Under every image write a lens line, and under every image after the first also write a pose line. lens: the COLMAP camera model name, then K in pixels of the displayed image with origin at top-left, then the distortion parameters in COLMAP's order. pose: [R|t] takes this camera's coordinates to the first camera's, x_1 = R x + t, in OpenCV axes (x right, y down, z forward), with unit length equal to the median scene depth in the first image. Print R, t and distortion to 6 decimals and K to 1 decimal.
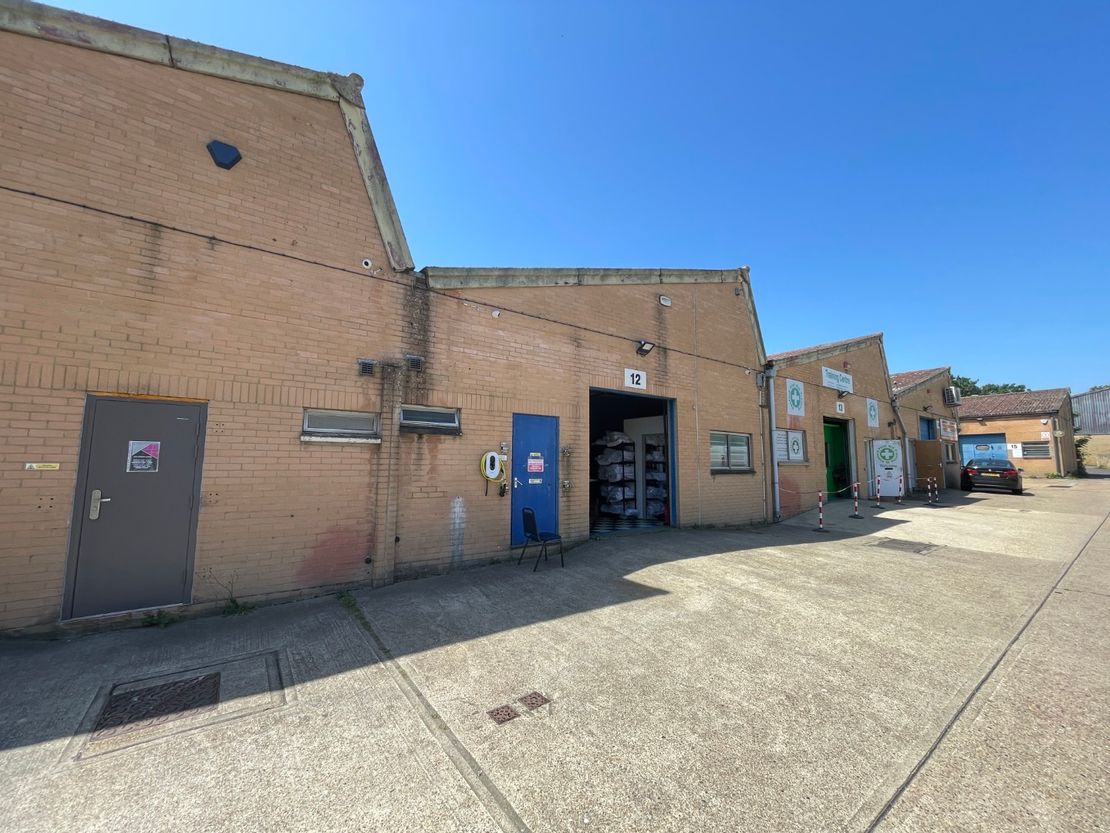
lens RADIAL K [[438.3, 0, 550.2], [0, 438.3, 417.8], [0, 0, 1]] dist [-0.001112, -0.000173]
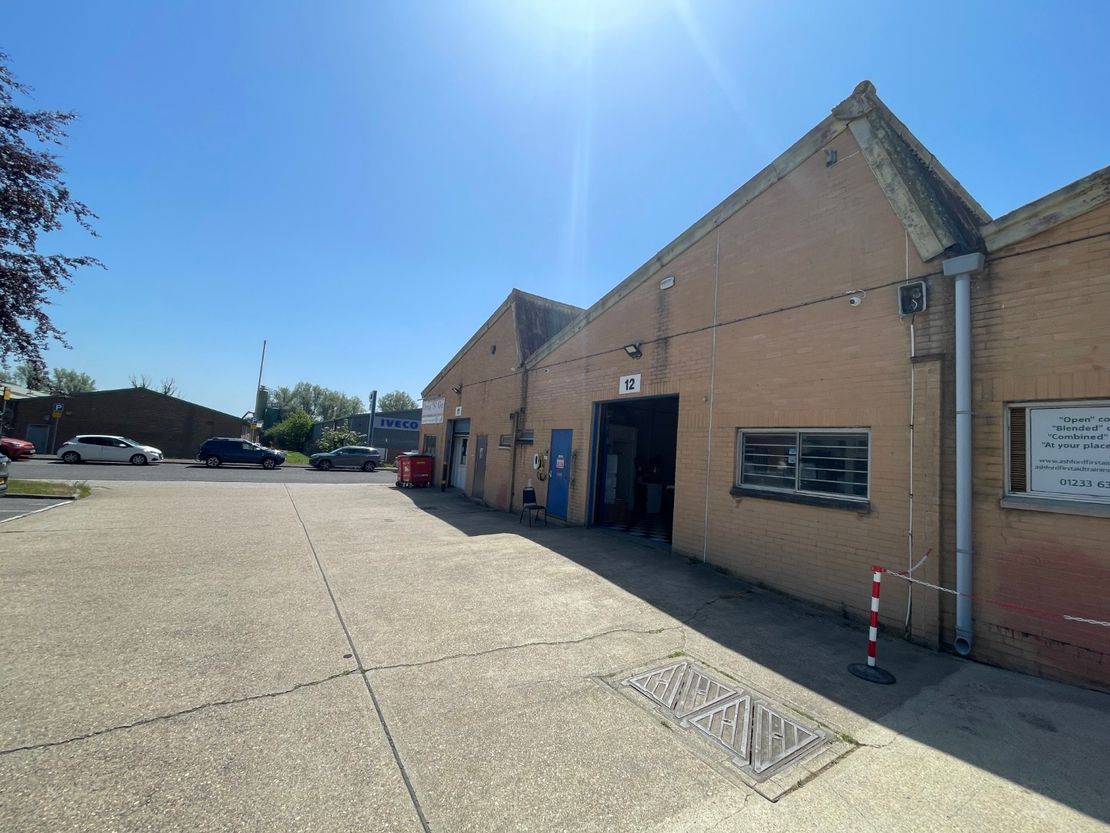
lens RADIAL K [[444.3, 0, 555.0], [0, 444.3, 416.5], [0, 0, 1]] dist [-0.003052, -0.000211]
pose [[-0.055400, -0.091093, -0.994300, 1.709485], [0.036532, 0.994978, -0.093190, 0.103773], [0.997796, -0.041487, -0.051794, 1.240841]]
